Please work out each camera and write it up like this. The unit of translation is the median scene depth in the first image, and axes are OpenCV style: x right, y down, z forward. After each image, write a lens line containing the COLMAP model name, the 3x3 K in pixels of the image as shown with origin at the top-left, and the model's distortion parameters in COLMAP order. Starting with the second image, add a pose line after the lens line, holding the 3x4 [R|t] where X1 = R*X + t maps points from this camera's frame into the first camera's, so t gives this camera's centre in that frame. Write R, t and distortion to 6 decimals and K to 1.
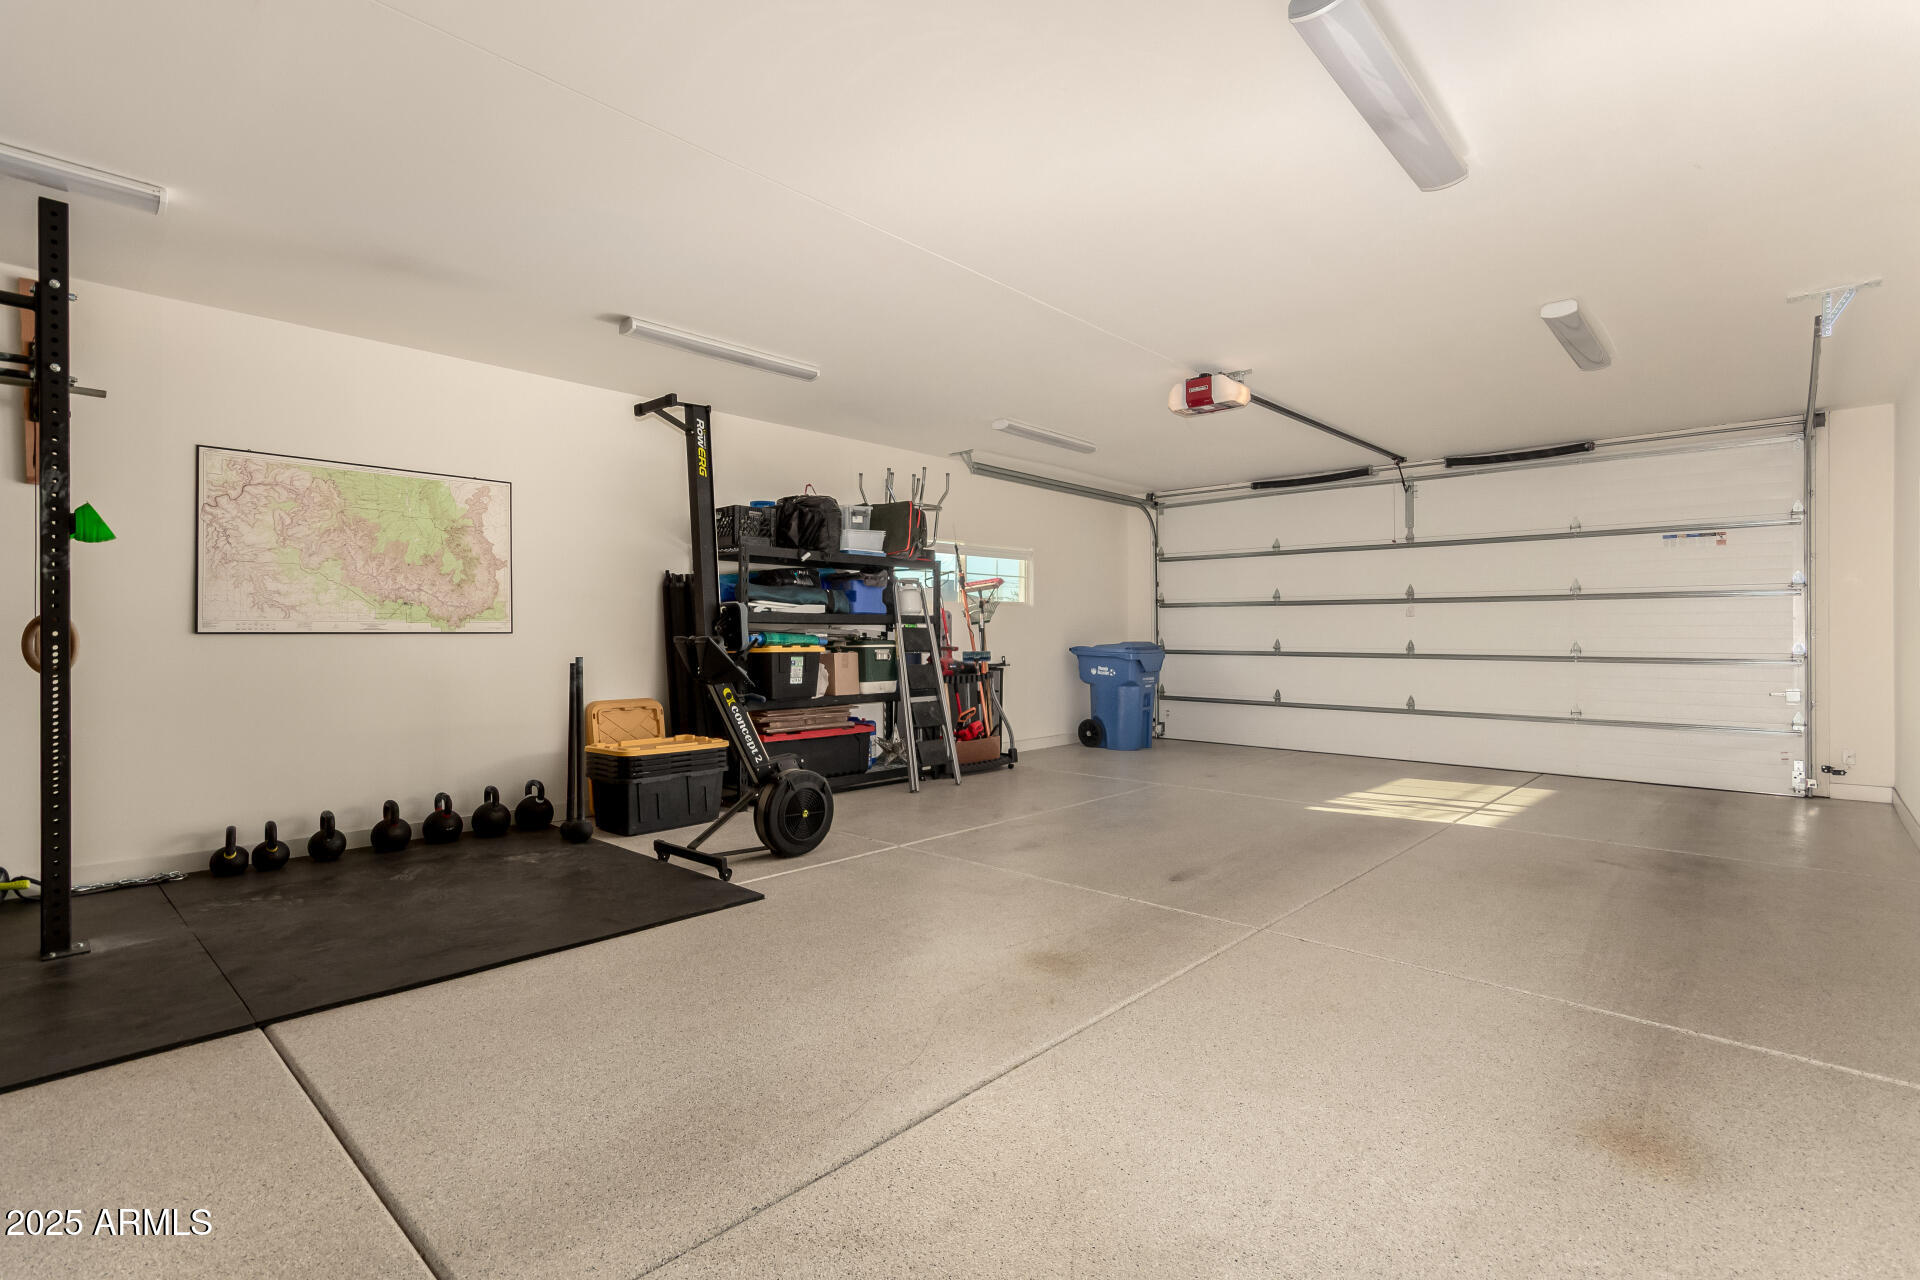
lens RADIAL K [[907.2, 0, 958.1], [0, 907.2, 633.0], [0, 0, 1]] dist [0.002234, -0.000533]
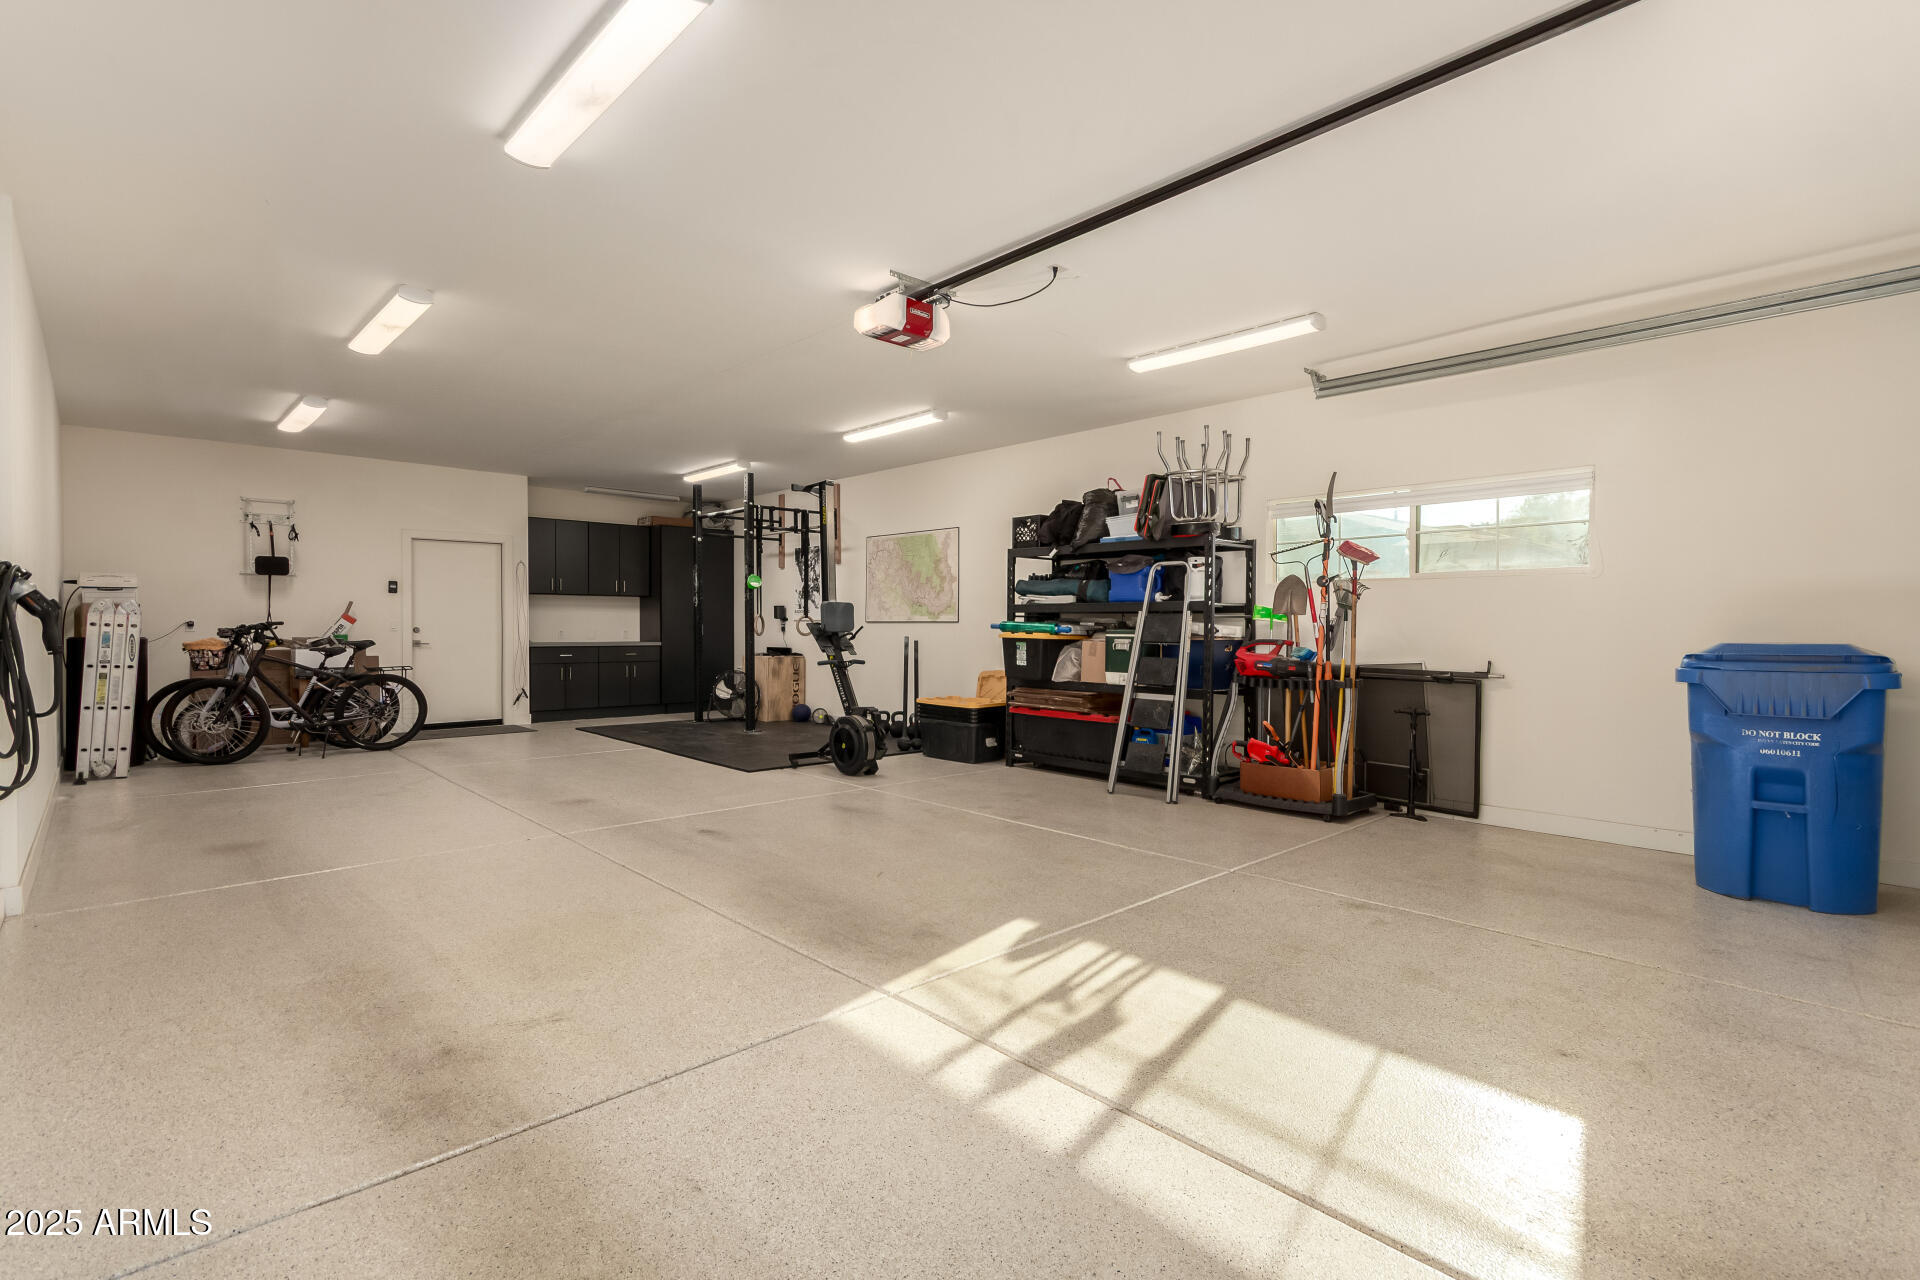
lens RADIAL K [[907.2, 0, 958.5], [0, 907.2, 644.3], [0, 0, 1]] dist [0.002234, -0.000533]
pose [[-0.071949, 0.017191, -0.997260, 0.919672], [-0.008285, 0.999807, 0.017833, 0.008851], [0.997374, 0.009545, -0.071793, 0.946049]]
